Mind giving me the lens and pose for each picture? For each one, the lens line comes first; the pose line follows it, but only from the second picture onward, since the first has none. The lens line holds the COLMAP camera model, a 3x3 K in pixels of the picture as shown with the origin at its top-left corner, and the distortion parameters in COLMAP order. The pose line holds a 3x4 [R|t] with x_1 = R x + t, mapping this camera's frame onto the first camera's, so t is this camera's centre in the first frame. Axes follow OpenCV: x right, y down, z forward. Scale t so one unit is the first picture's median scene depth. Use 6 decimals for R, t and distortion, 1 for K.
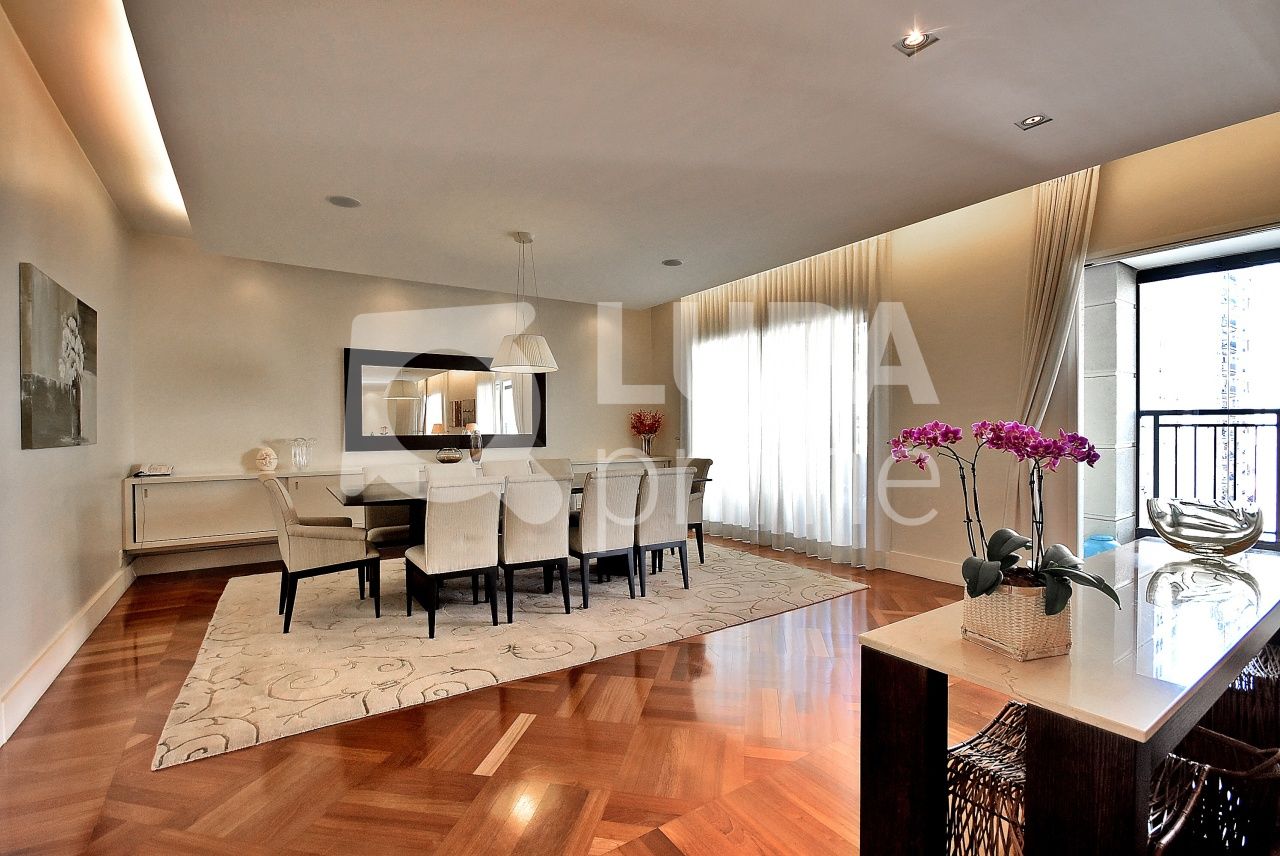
lens RADIAL K [[581.1, 0, 618.7], [0, 581.1, 426.5], [0, 0, 1]] dist [-0.014026, -0.000498]
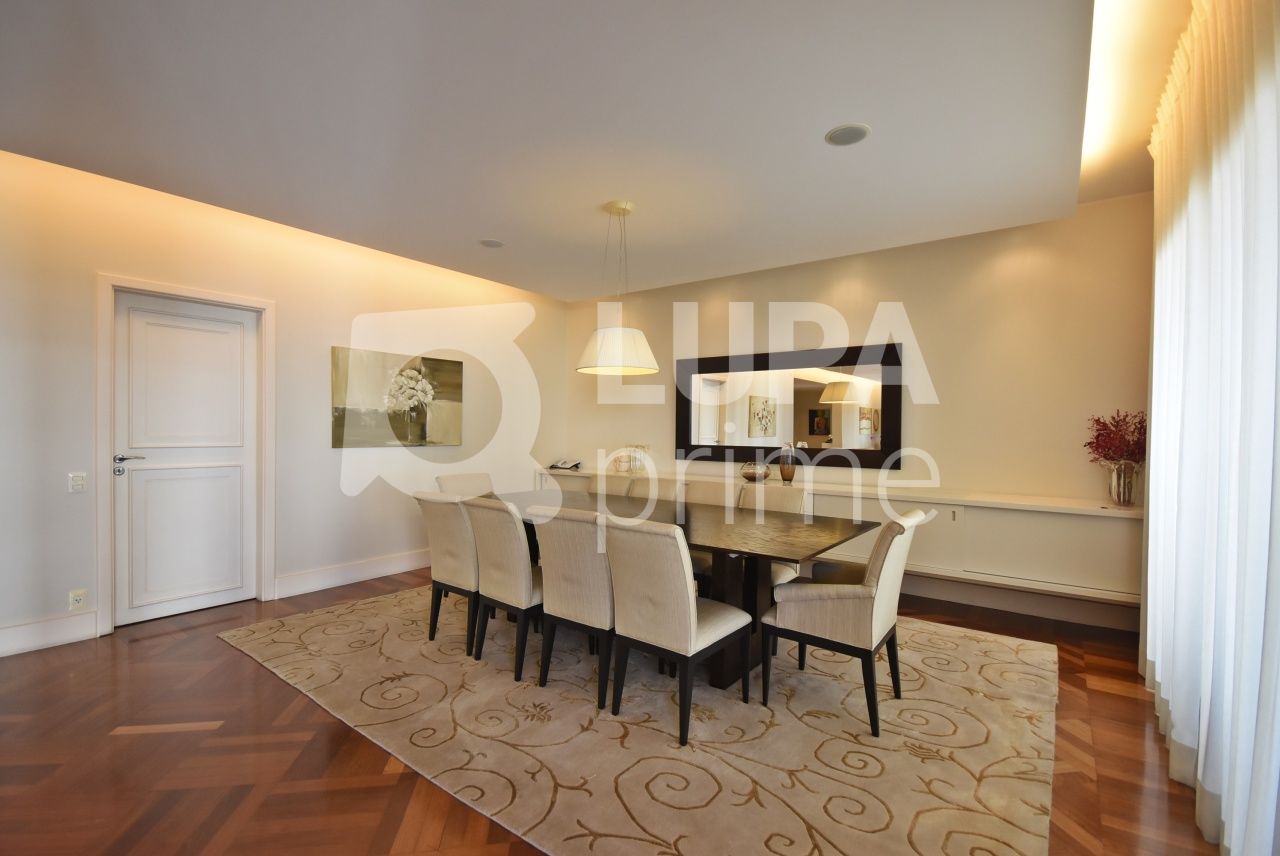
lens RADIAL K [[562.3, 0, 641.0], [0, 562.3, 433.0], [0, 0, 1]] dist [-0.000044, -0.000213]
pose [[0.358809, 0.016019, -0.933274, 0.702766], [-0.008820, 0.999866, 0.013771, -0.028607], [0.933369, 0.003291, 0.358902, 0.903583]]
